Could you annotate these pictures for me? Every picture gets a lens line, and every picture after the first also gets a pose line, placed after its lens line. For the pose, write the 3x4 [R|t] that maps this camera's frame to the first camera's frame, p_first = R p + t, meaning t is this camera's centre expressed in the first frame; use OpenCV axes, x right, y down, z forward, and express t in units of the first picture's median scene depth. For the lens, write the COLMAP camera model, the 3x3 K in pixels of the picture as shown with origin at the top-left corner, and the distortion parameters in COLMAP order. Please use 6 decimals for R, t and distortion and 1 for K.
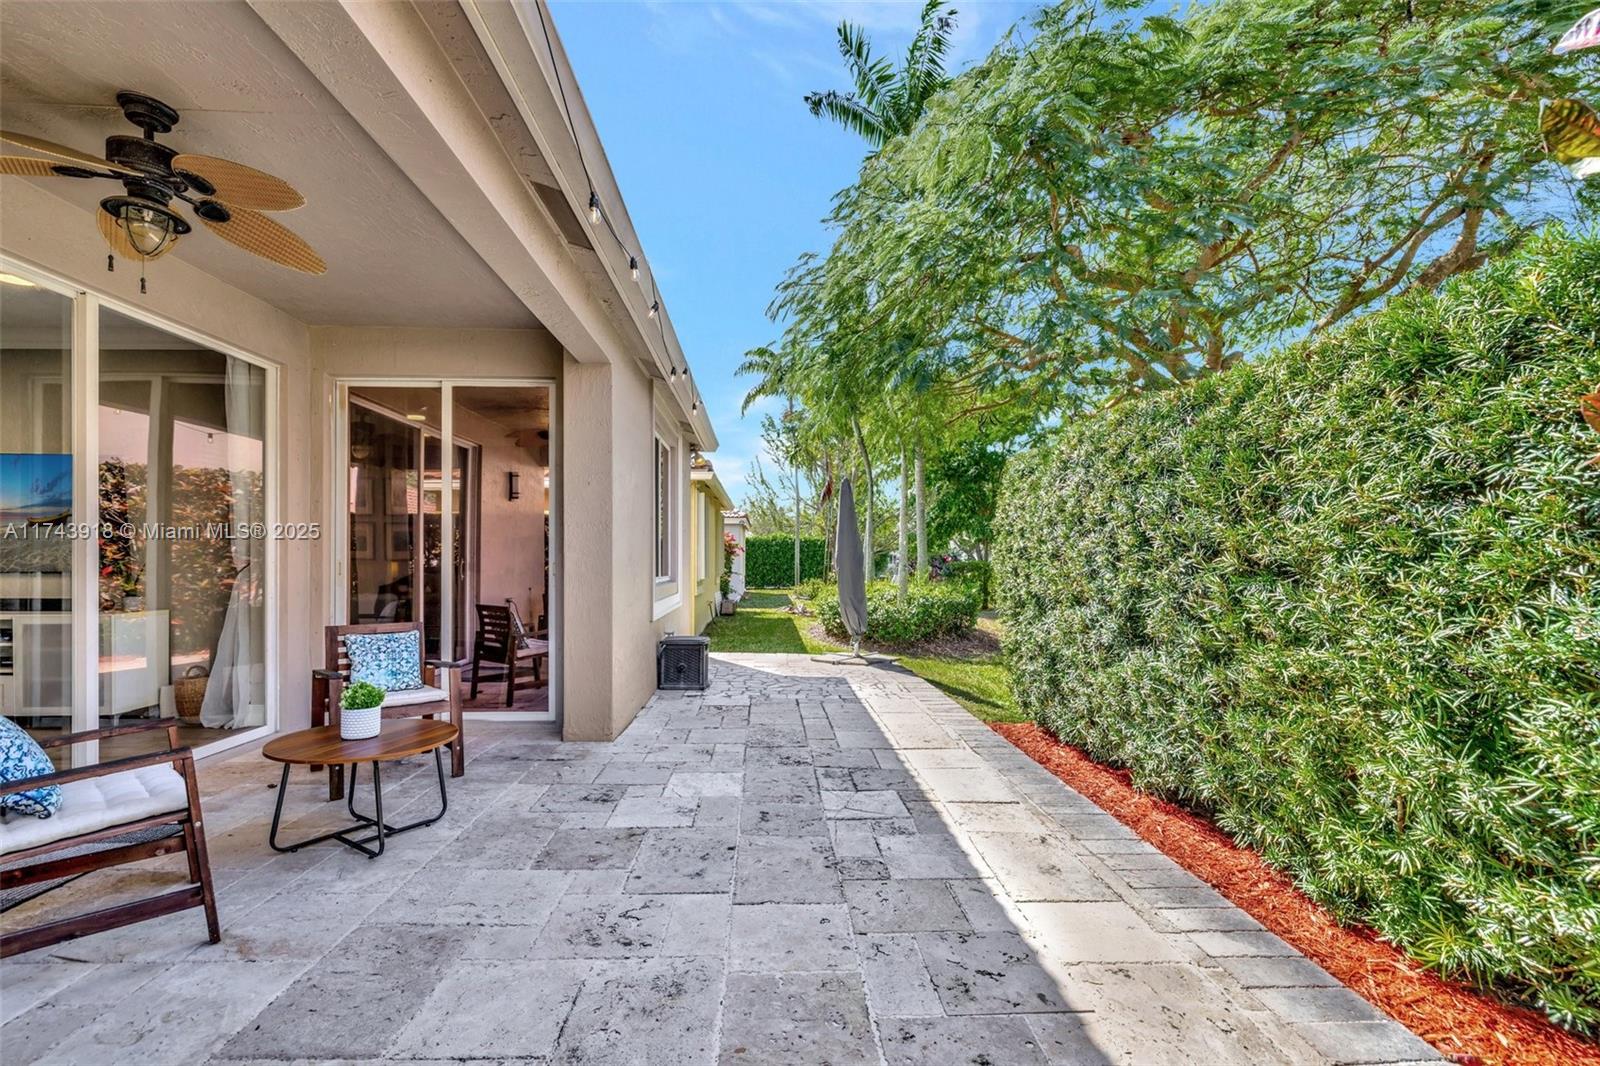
lens RADIAL K [[692.3, 0, 797.8], [0, 692.3, 548.0], [0, 0, 1]] dist [-0.000338, -0.000171]
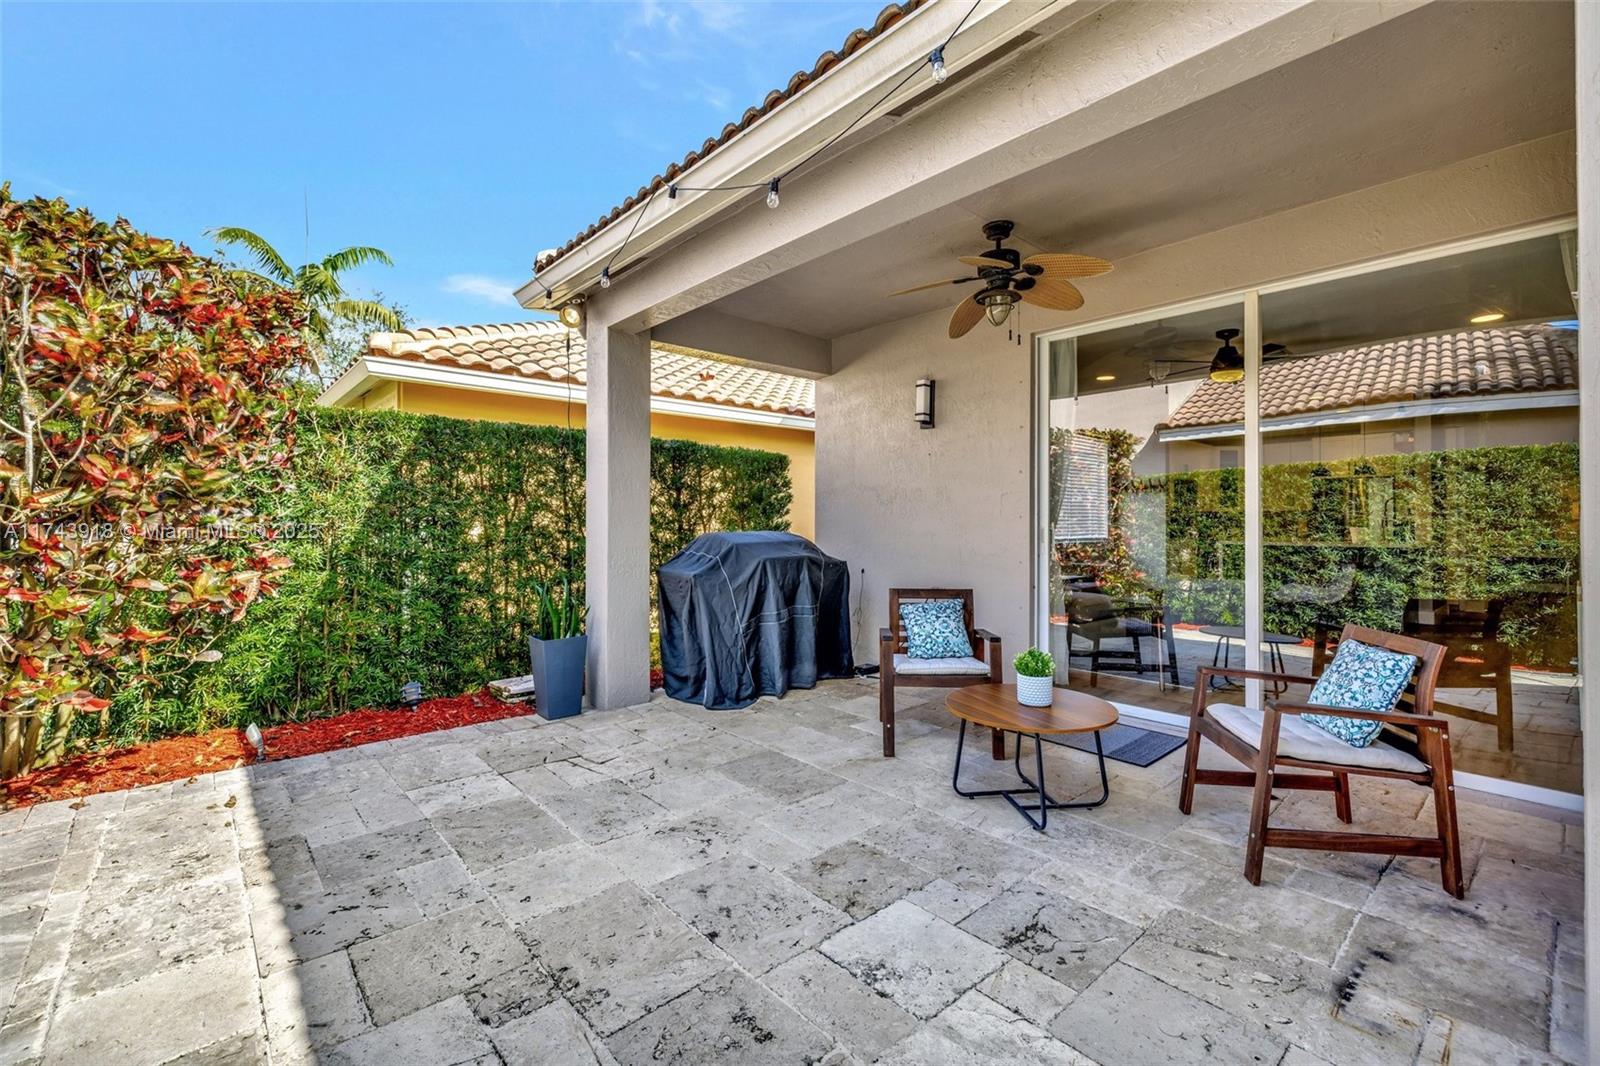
lens RADIAL K [[692.3, 0, 797.4], [0, 692.3, 525.4], [0, 0, 1]] dist [-0.000338, -0.000171]
pose [[-0.779477, -0.002150, -0.626427, 0.325733], [0.006493, 0.999913, -0.011512, 0.021834], [0.626397, -0.013041, -0.779395, 1.850998]]
